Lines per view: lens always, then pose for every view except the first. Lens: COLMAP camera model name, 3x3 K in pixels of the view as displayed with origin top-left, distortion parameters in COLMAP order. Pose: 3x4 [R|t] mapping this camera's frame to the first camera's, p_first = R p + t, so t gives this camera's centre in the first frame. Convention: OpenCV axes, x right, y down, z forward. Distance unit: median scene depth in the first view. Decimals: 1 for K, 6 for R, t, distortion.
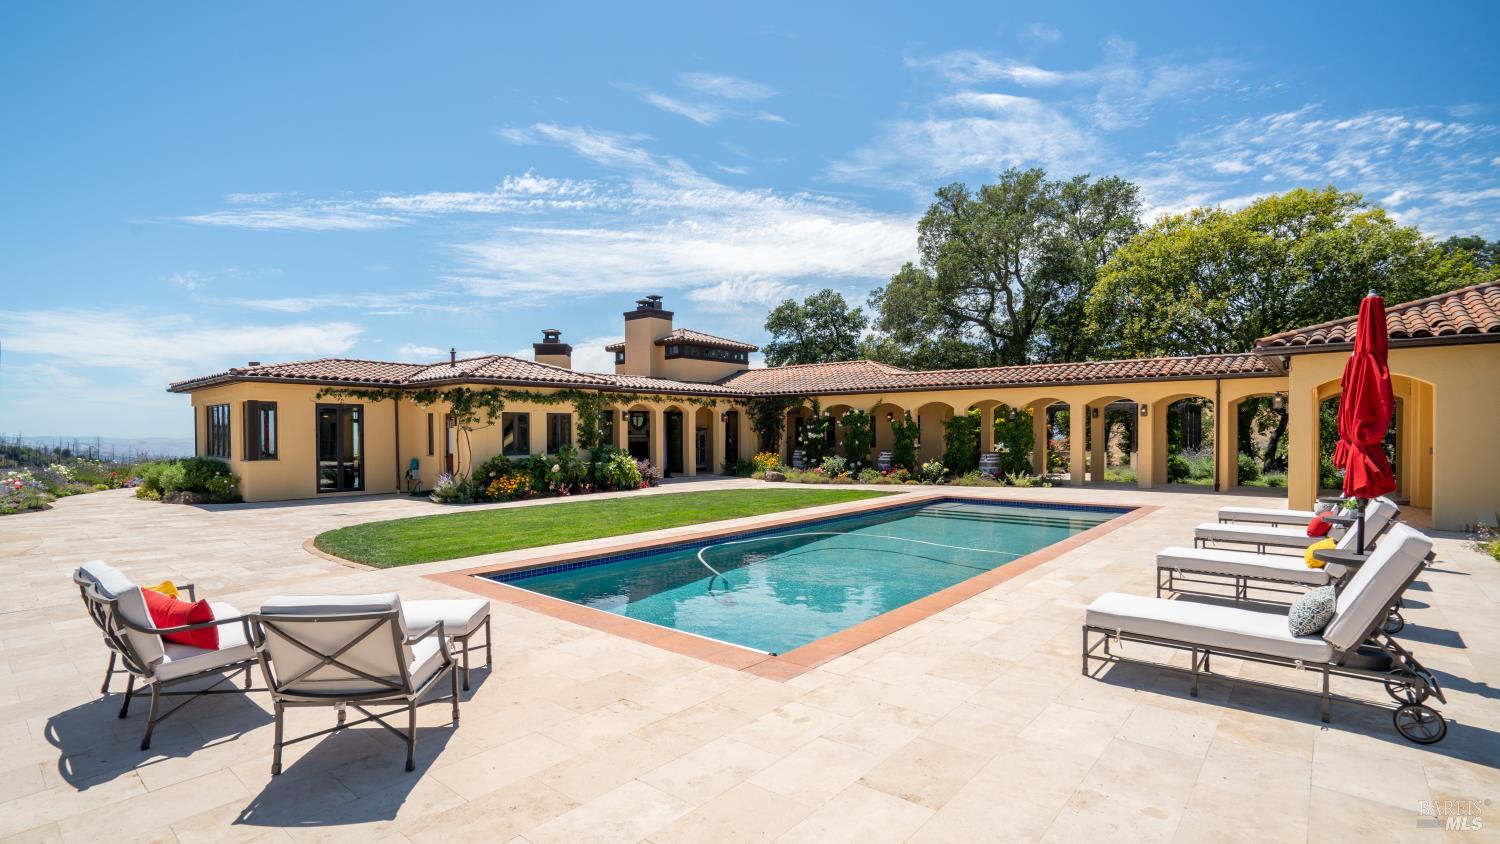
lens RADIAL K [[714.3, 0, 780.6], [0, 714.3, 437.9], [0, 0, 1]] dist [-0.004257, 0.000228]
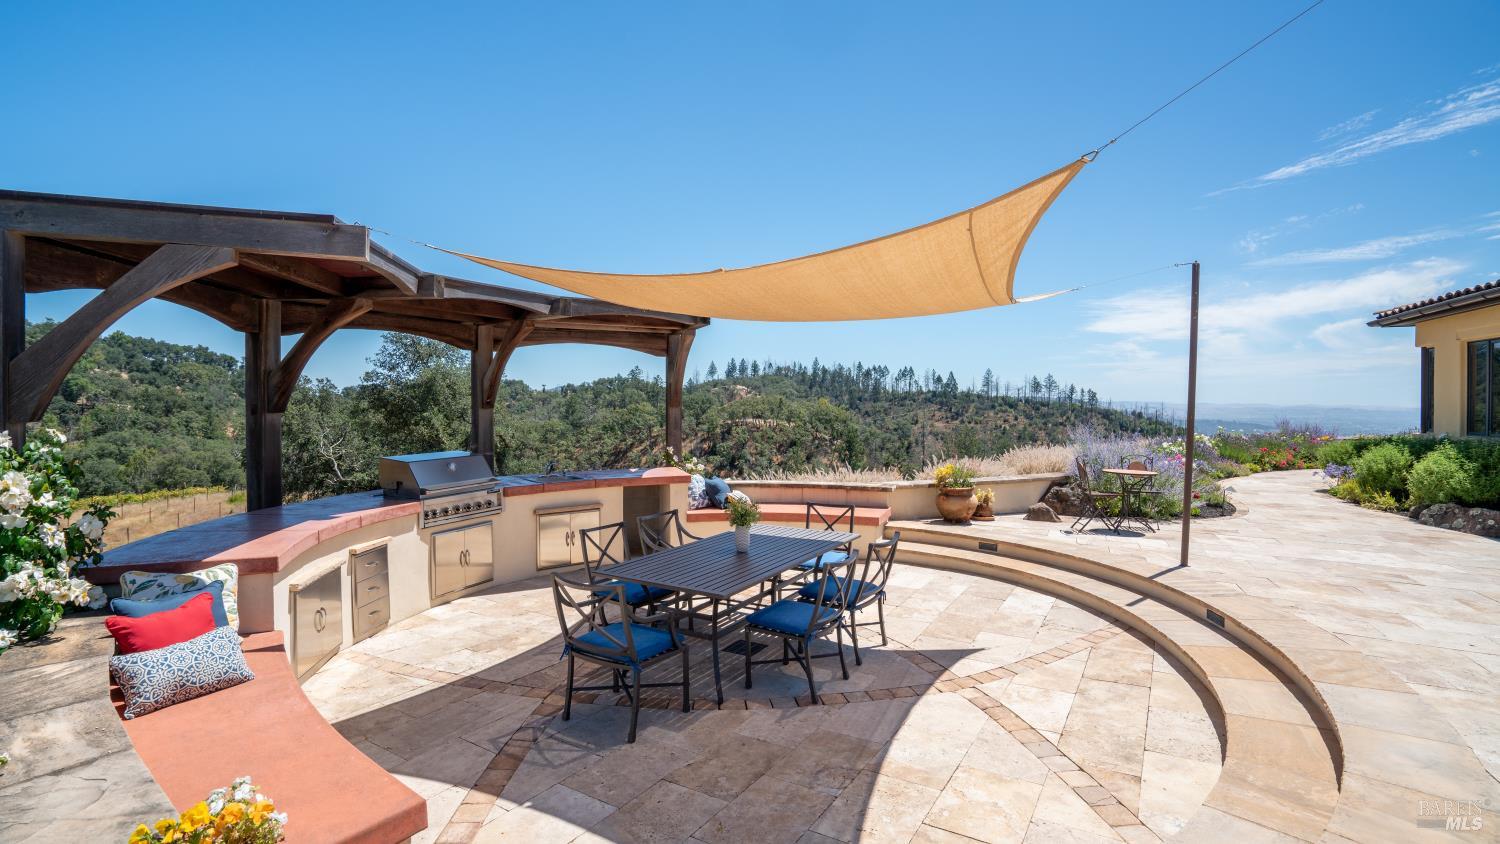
lens RADIAL K [[714.3, 0, 746.7], [0, 714.3, 410.5], [0, 0, 1]] dist [-0.004257, 0.000228]
pose [[0.281320, 0.012094, -0.959538, -0.270818], [-0.001212, 0.999924, 0.012248, 0.000962], [0.959613, -0.002283, 0.281313, 0.198329]]
